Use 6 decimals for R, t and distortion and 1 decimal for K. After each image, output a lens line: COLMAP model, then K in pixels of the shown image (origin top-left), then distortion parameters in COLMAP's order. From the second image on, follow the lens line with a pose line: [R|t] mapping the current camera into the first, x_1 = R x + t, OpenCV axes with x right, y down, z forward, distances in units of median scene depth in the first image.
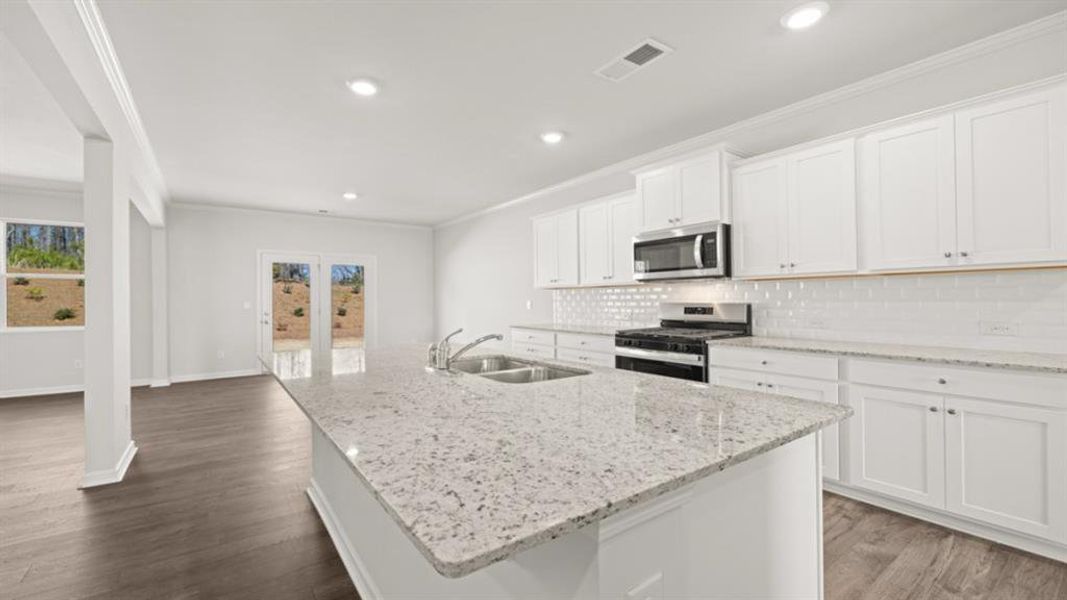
lens RADIAL K [[437.5, 0, 532.7], [0, 437.5, 303.7], [0, 0, 1]] dist [-0.001520, -0.000339]
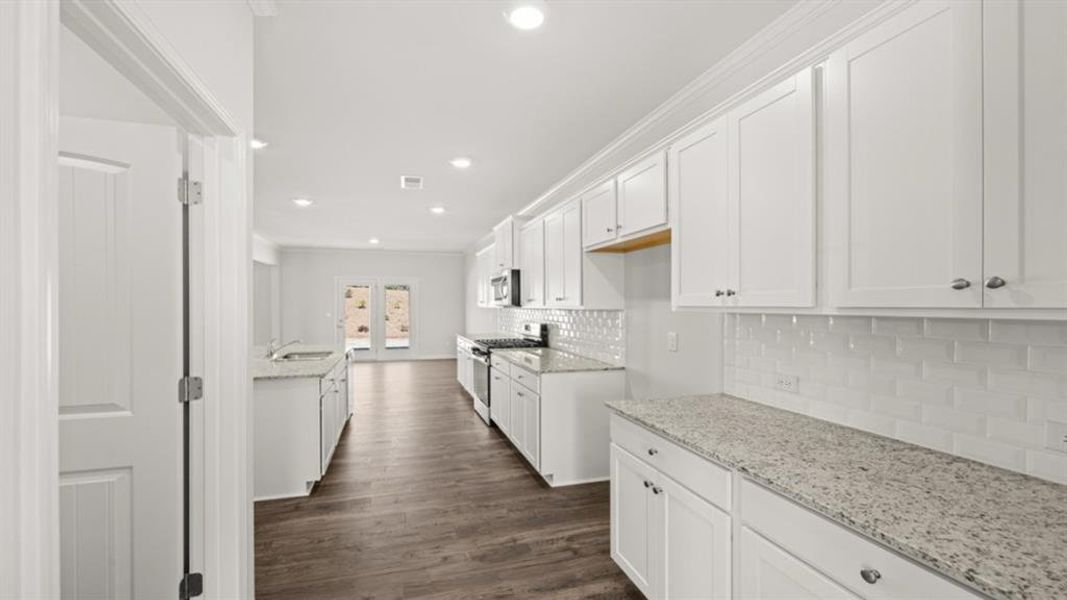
lens RADIAL K [[437.5, 0, 532.7], [0, 437.5, 303.7], [0, 0, 1]] dist [-0.001520, -0.000339]
pose [[0.949550, 0.003867, -0.313592, 0.964979], [-0.006487, 0.999952, -0.007313, -0.057198], [0.313549, 0.008978, 0.949530, -0.374757]]
